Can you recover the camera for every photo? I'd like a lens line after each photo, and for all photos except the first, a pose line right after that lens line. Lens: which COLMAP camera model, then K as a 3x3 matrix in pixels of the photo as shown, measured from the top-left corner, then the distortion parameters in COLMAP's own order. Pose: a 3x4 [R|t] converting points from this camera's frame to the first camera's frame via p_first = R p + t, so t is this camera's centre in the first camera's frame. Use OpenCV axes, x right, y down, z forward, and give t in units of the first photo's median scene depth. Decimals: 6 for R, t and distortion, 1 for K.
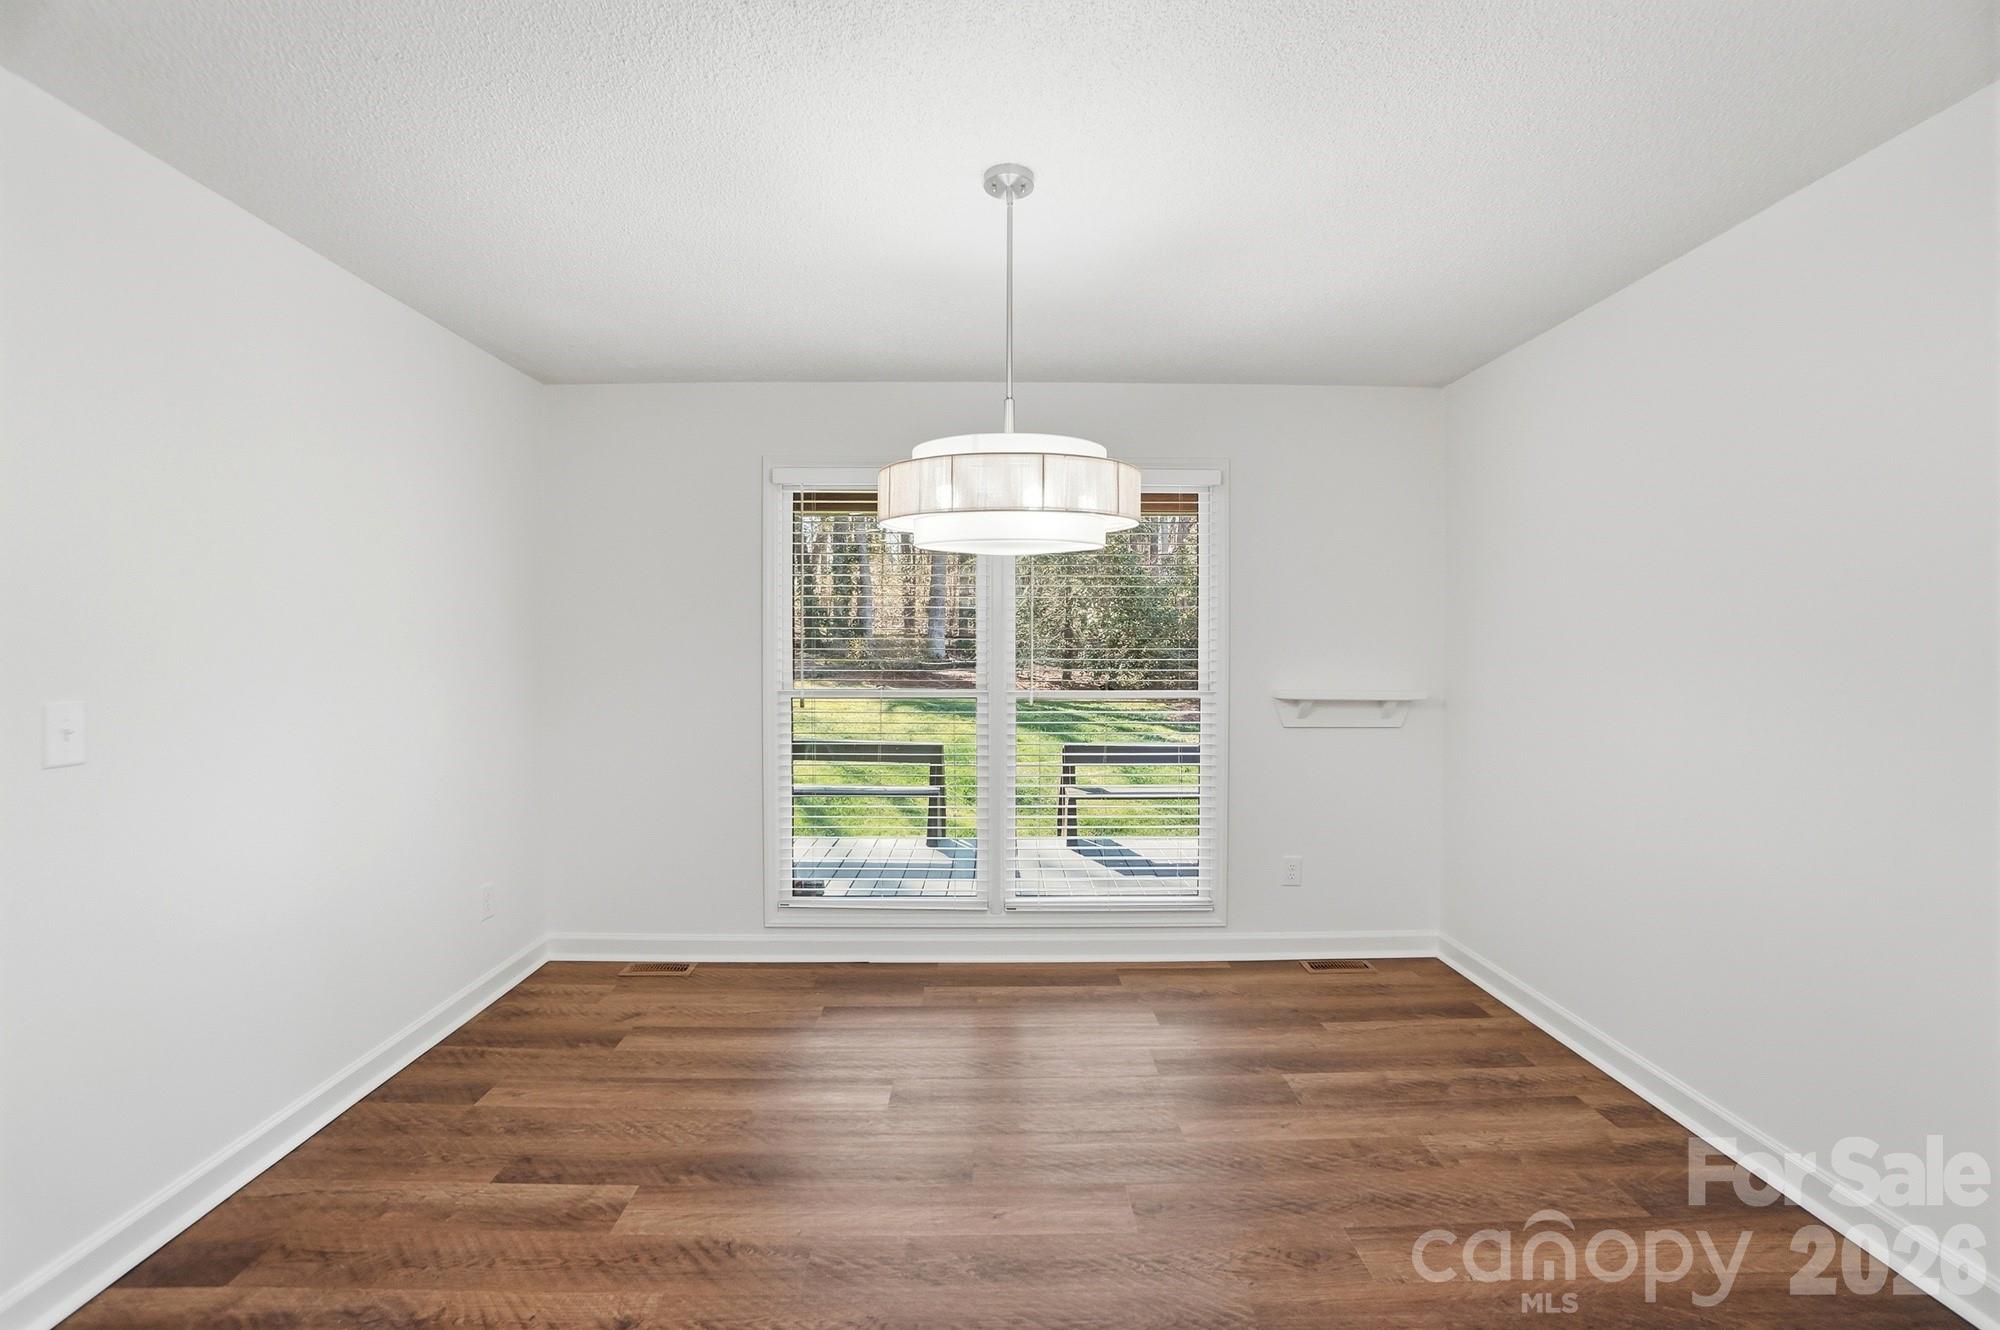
lens RADIAL K [[899.2, 0, 984.9], [0, 899.2, 653.5], [0, 0, 1]] dist [-0.065887, 0.025650]
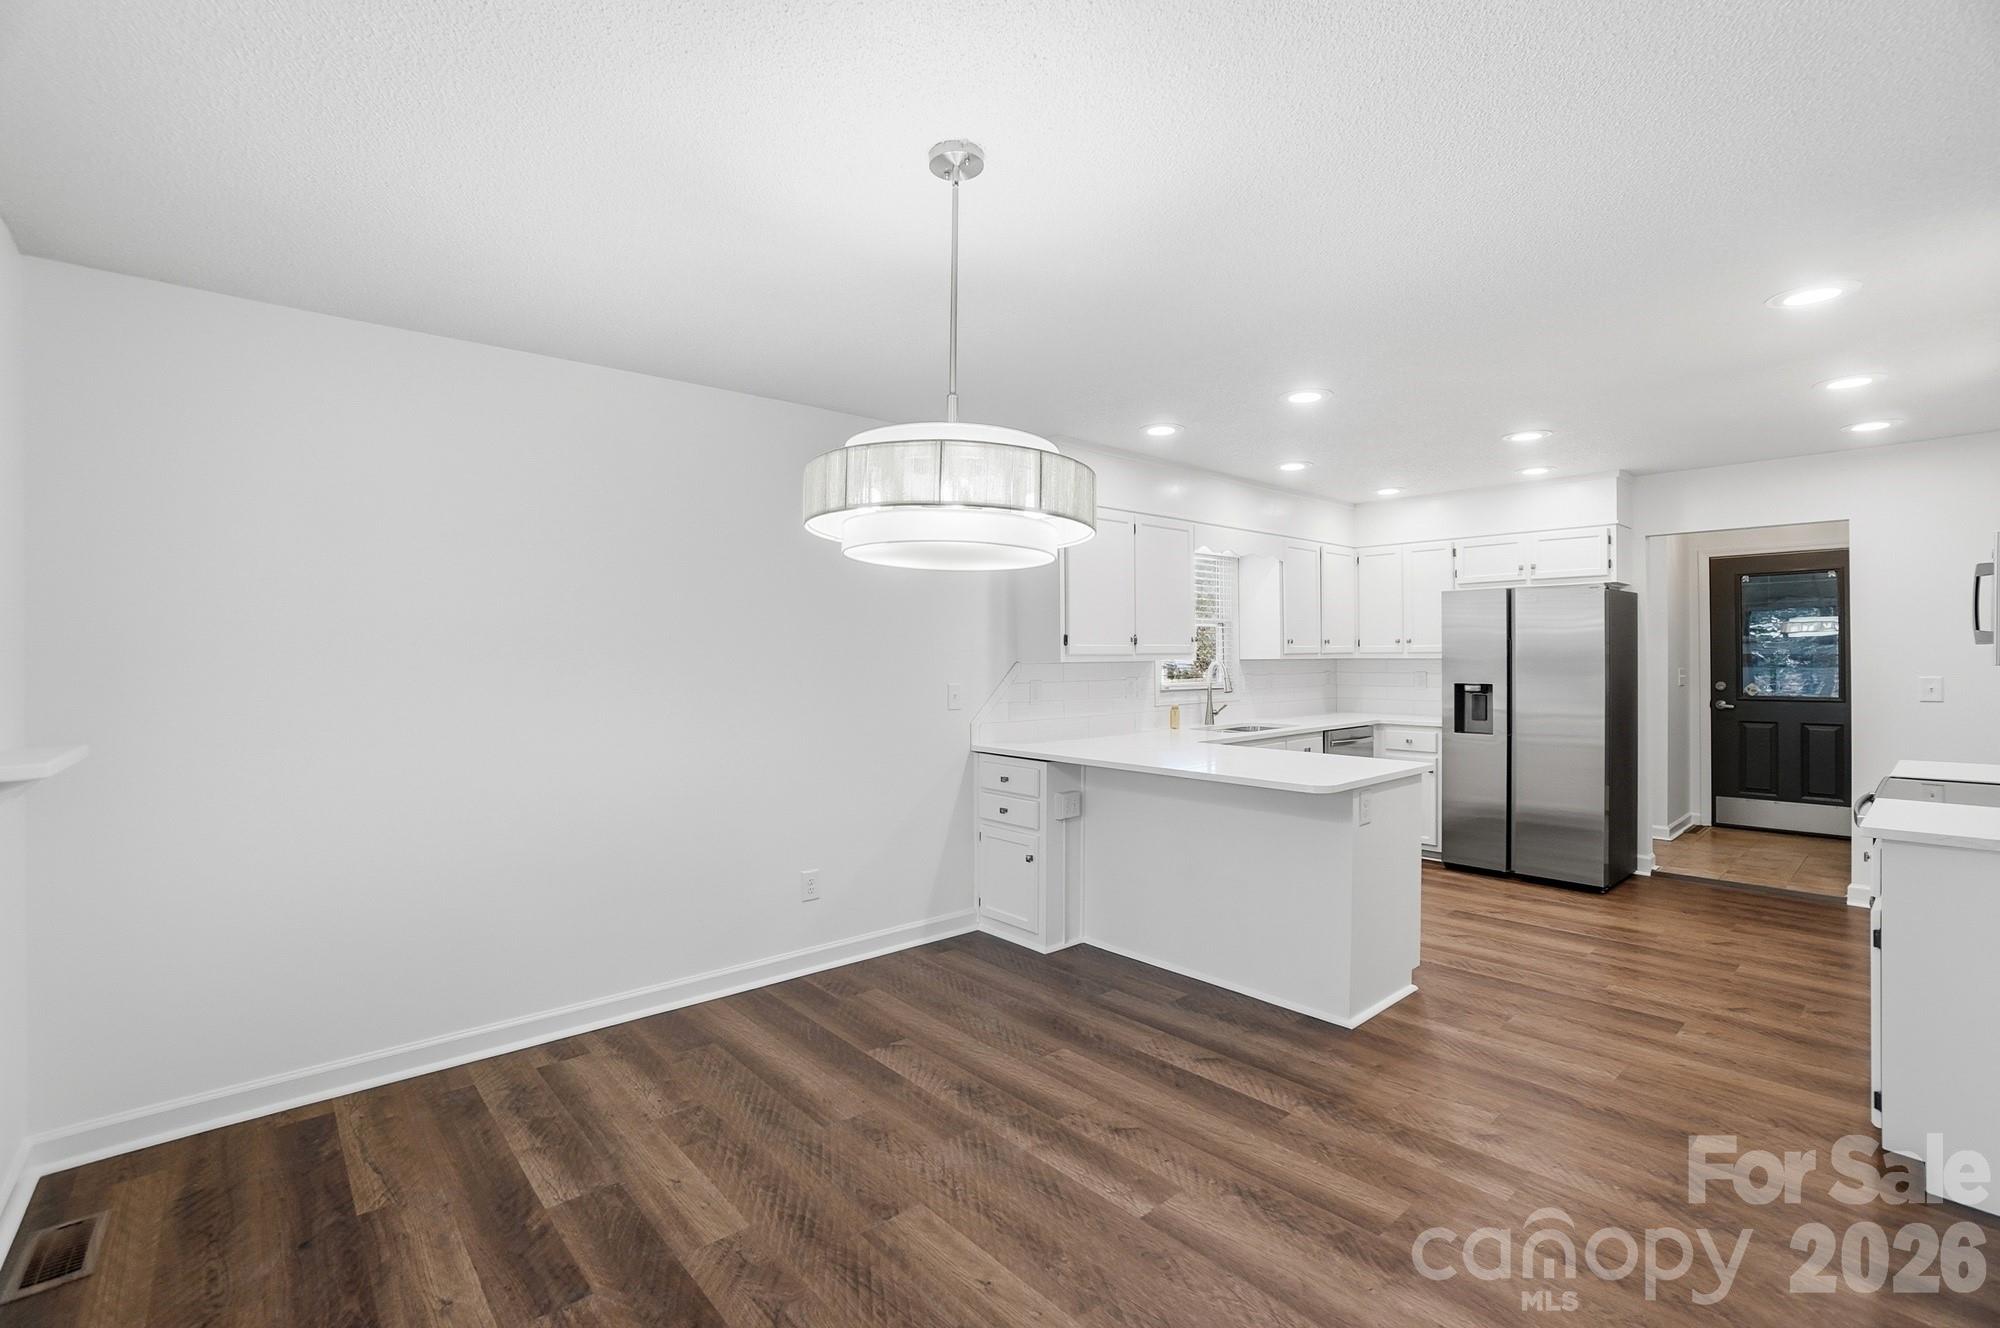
lens RADIAL K [[899.2, 0, 984.9], [0, 899.2, 652.5], [0, 0, 1]] dist [-0.065887, 0.025650]
pose [[-0.653267, 0.007467, 0.757091, -0.414979], [0.015731, 0.999869, 0.003713, -0.017014], [-0.756964, 0.014335, -0.653299, 0.958377]]
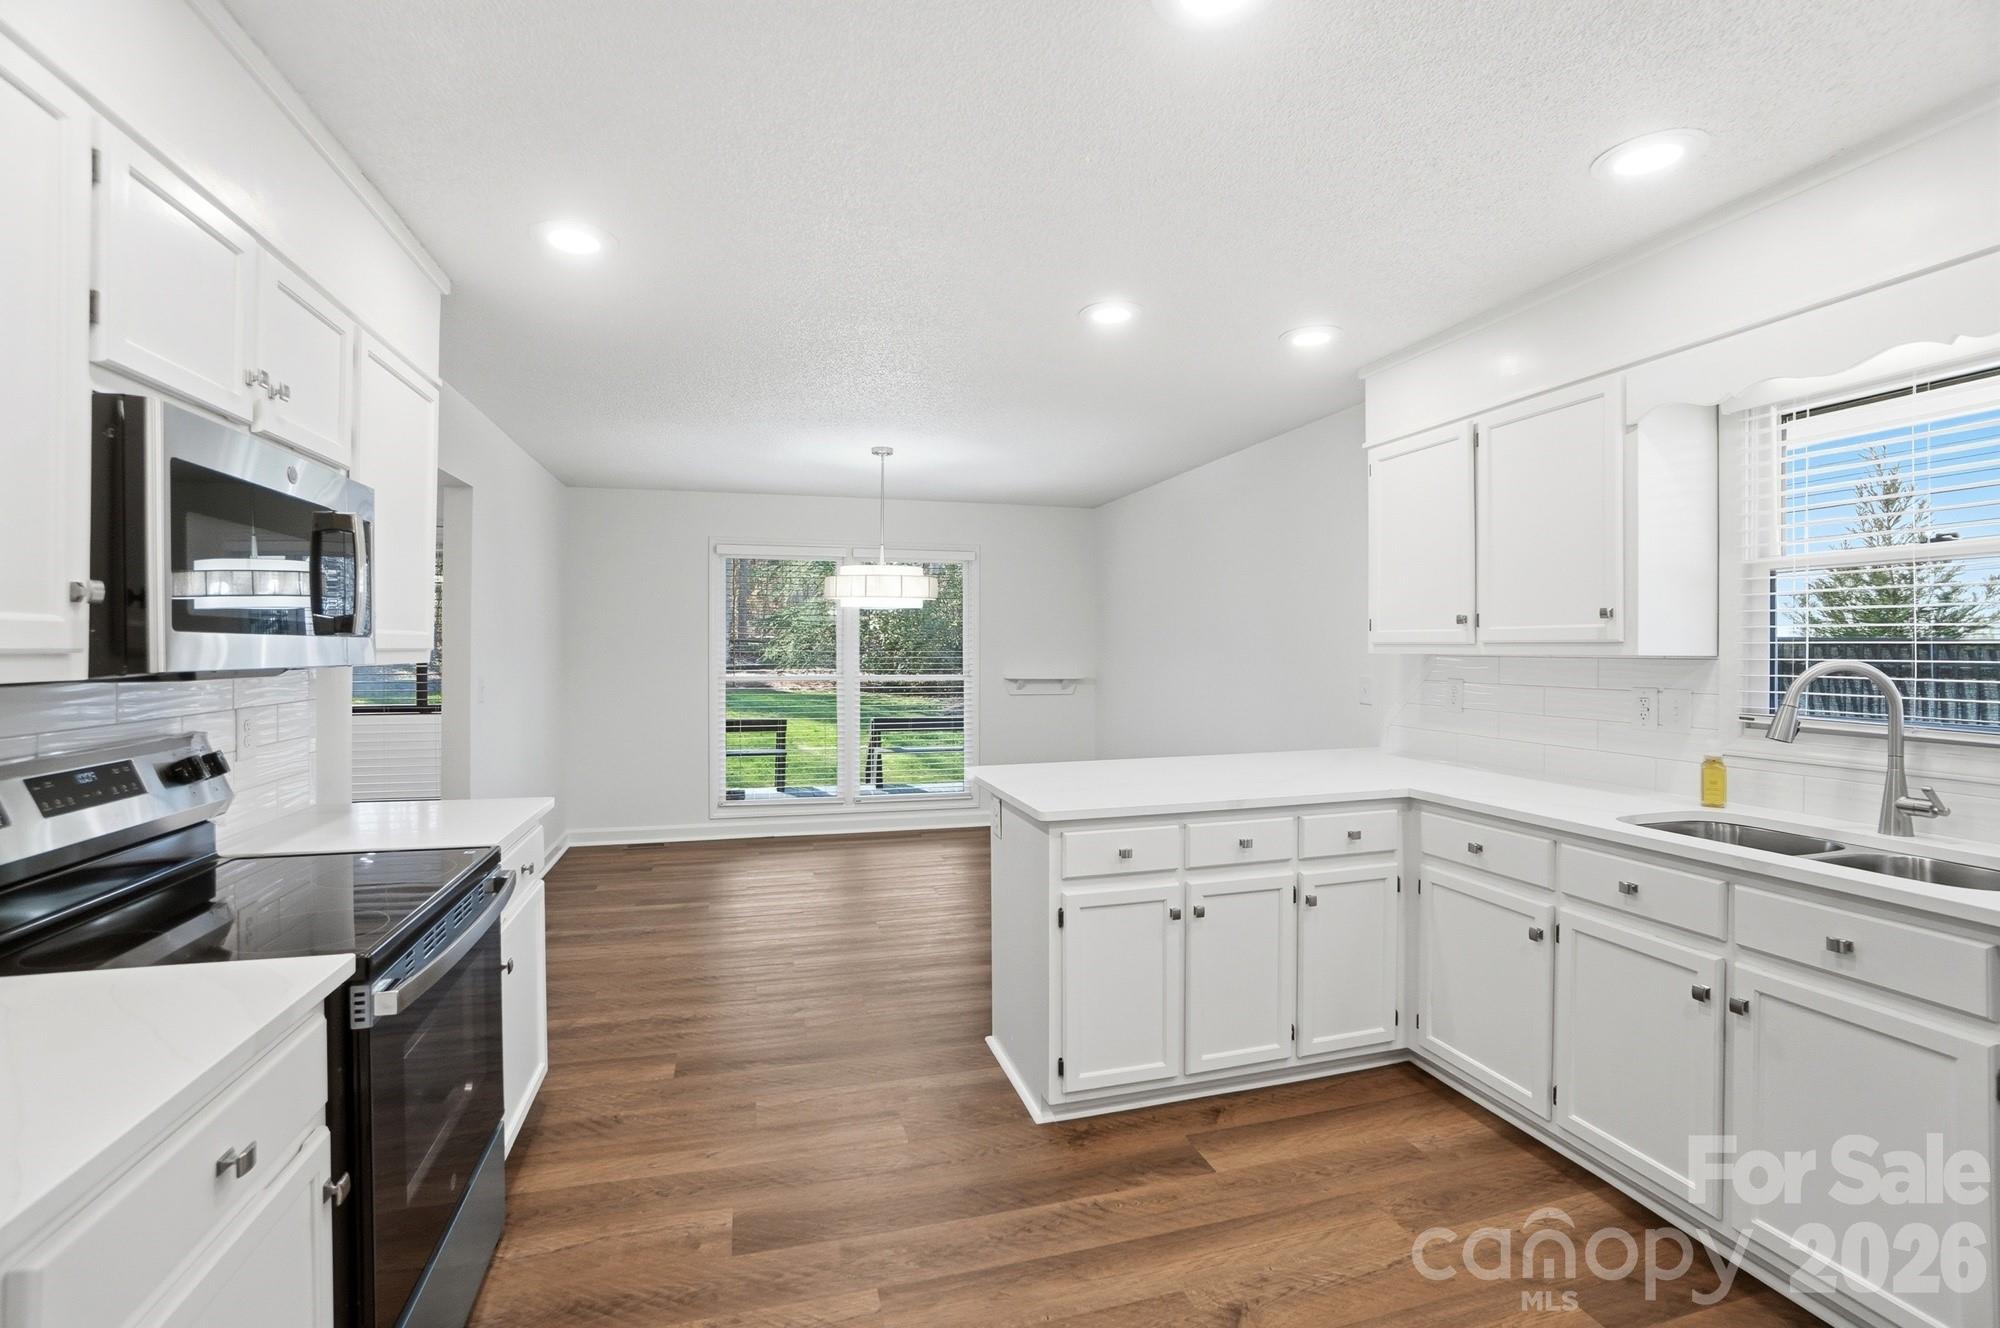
lens RADIAL K [[899.2, 0, 984.9], [0, 899.2, 652.5], [0, 0, 1]] dist [-0.065887, 0.025650]
pose [[0.968269, 0.001588, 0.249906, -0.182201], [-0.000259, 0.999986, -0.005350, 0.007485], [-0.249911, 0.005116, 0.968255, -0.813848]]
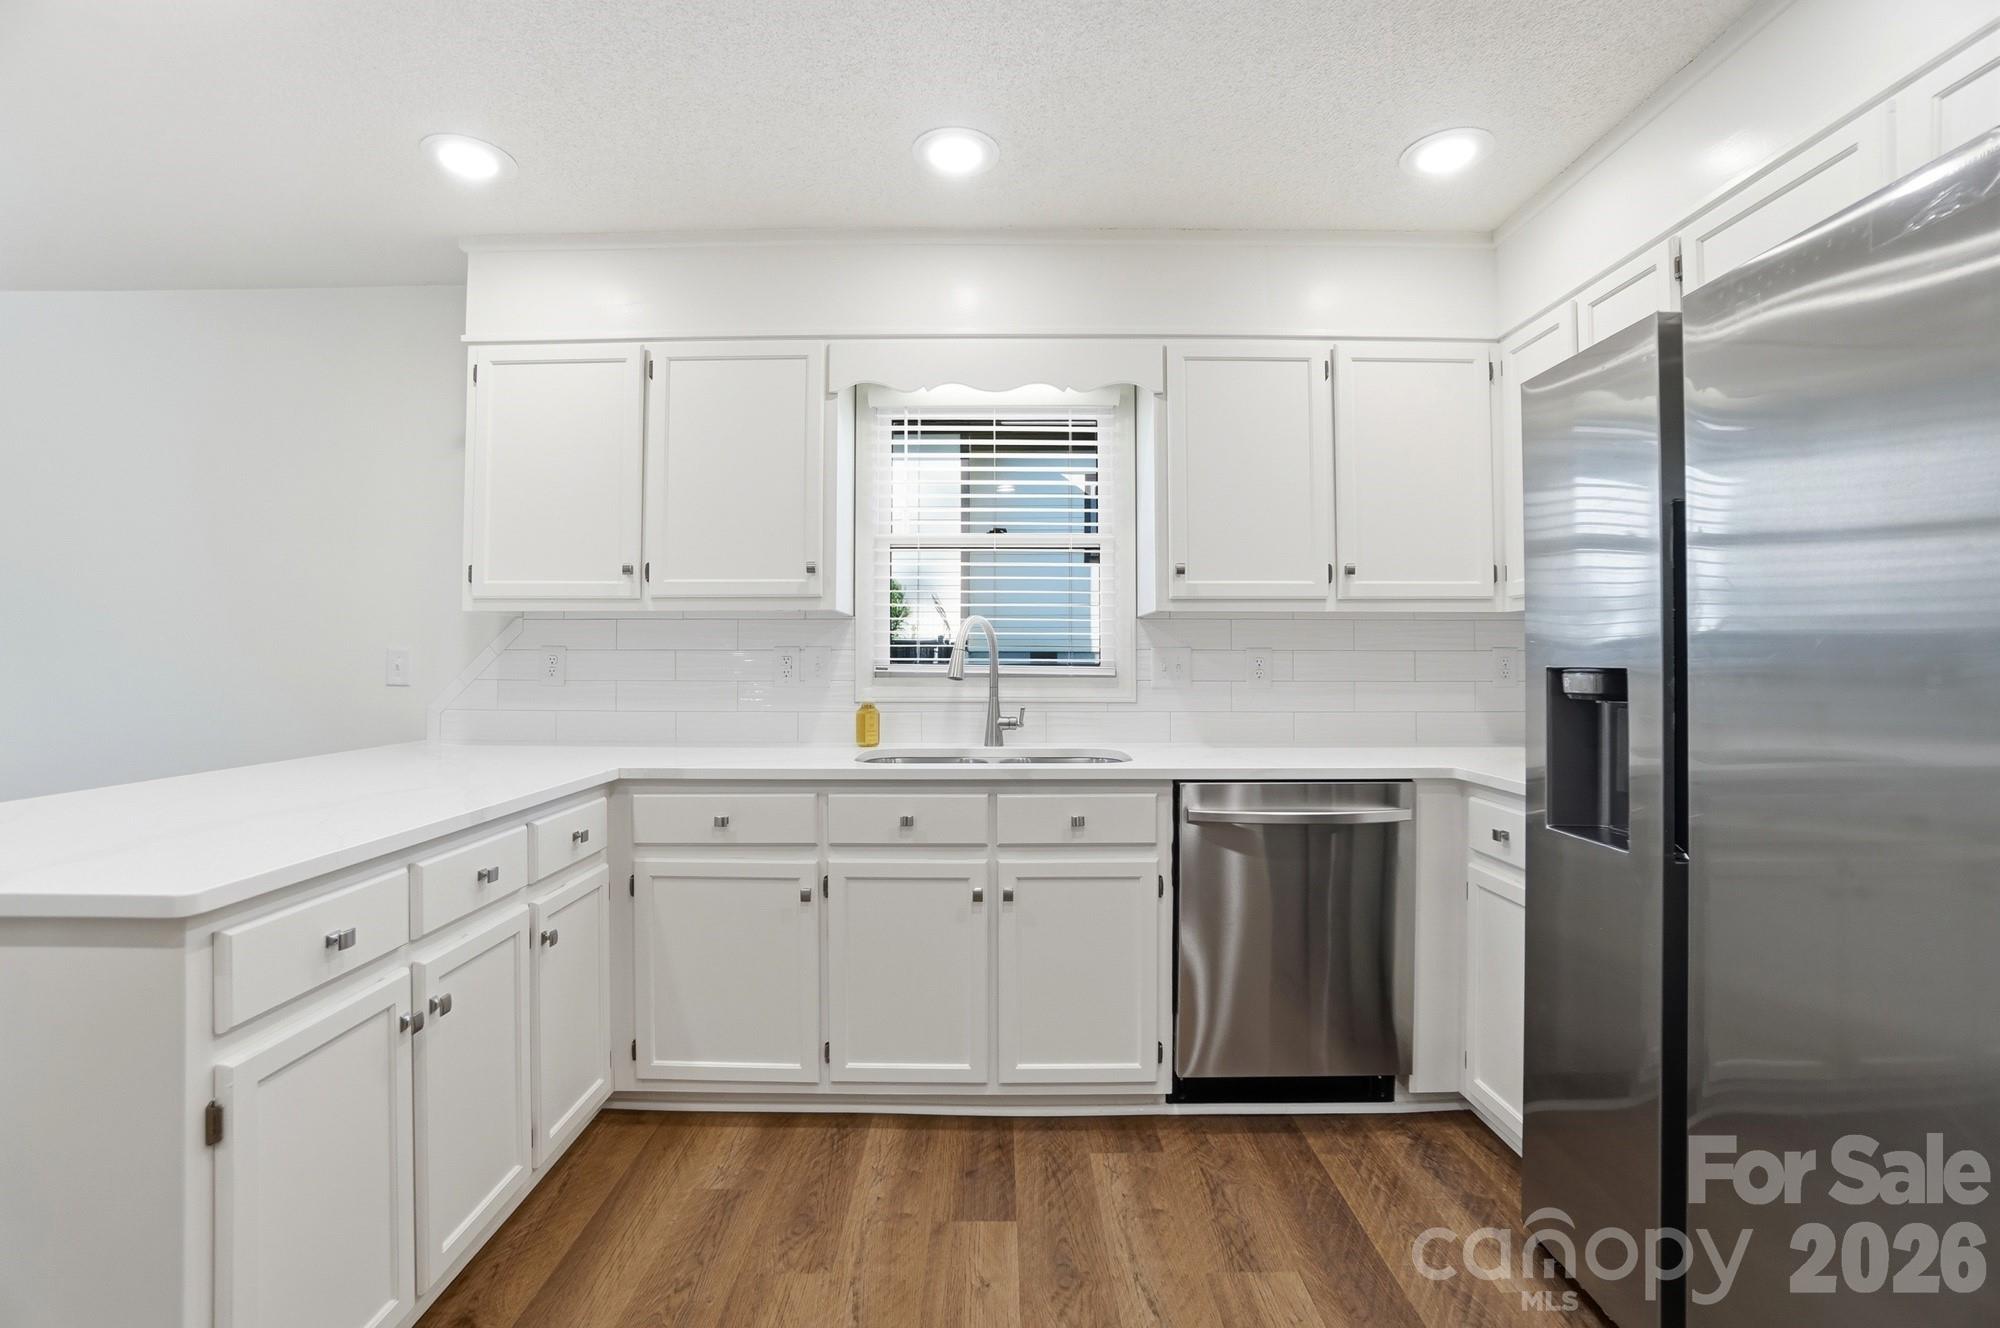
lens RADIAL K [[899.2, 0, 984.9], [0, 899.2, 652.5], [0, 0, 1]] dist [-0.065887, 0.025650]
pose [[0.017034, 0.016227, 0.999723, -0.256355], [0.010278, 0.999813, -0.016404, 0.054446], [-0.999802, 0.010555, 0.016864, -0.415136]]
